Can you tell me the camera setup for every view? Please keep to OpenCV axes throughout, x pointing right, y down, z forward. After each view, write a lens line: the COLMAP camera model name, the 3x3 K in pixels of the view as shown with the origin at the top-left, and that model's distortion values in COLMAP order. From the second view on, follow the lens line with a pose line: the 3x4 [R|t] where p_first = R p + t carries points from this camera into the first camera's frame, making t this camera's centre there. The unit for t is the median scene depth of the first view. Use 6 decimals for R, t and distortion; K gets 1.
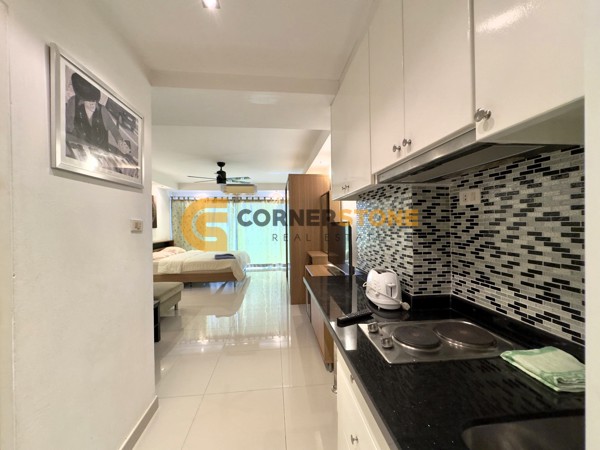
lens RADIAL K [[239.6, 0, 299.9], [0, 239.6, 225.2], [0, 0, 1]] dist [-0.000518, -0.000153]
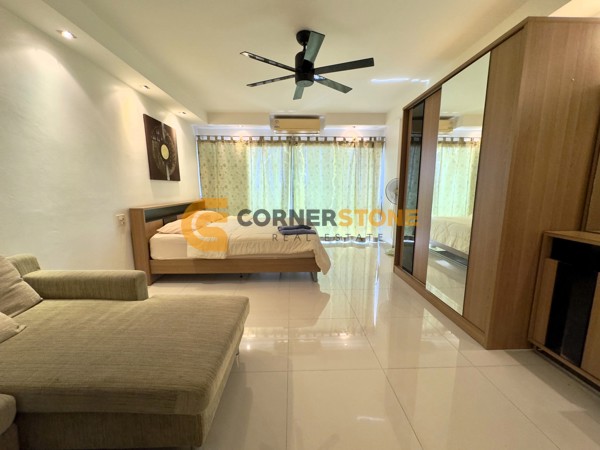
lens RADIAL K [[239.6, 0, 298.6], [0, 239.6, 225.5], [0, 0, 1]] dist [-0.000518, -0.000153]
pose [[0.996628, 0.025111, -0.078120, -1.174999], [-0.013030, 0.988375, 0.151474, 0.147916], [0.081016, -0.149945, 0.985369, 1.934766]]
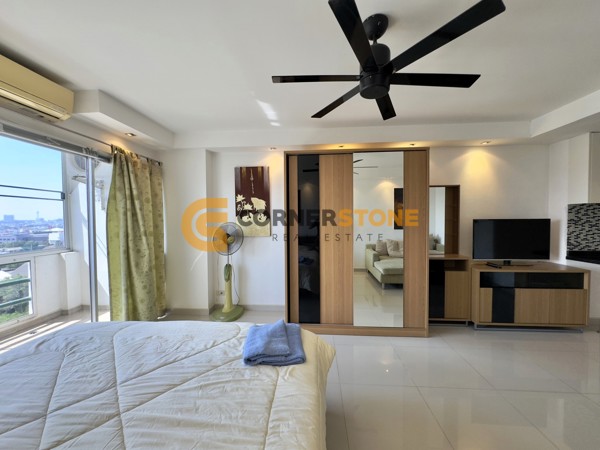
lens RADIAL K [[239.6, 0, 300.7], [0, 239.6, 224.7], [0, 0, 1]] dist [-0.000518, -0.000153]
pose [[0.173623, -0.010216, 0.984759, -2.772217], [0.014128, 0.999869, 0.007882, -0.030356], [-0.984711, 0.012544, 0.173744, 4.423684]]
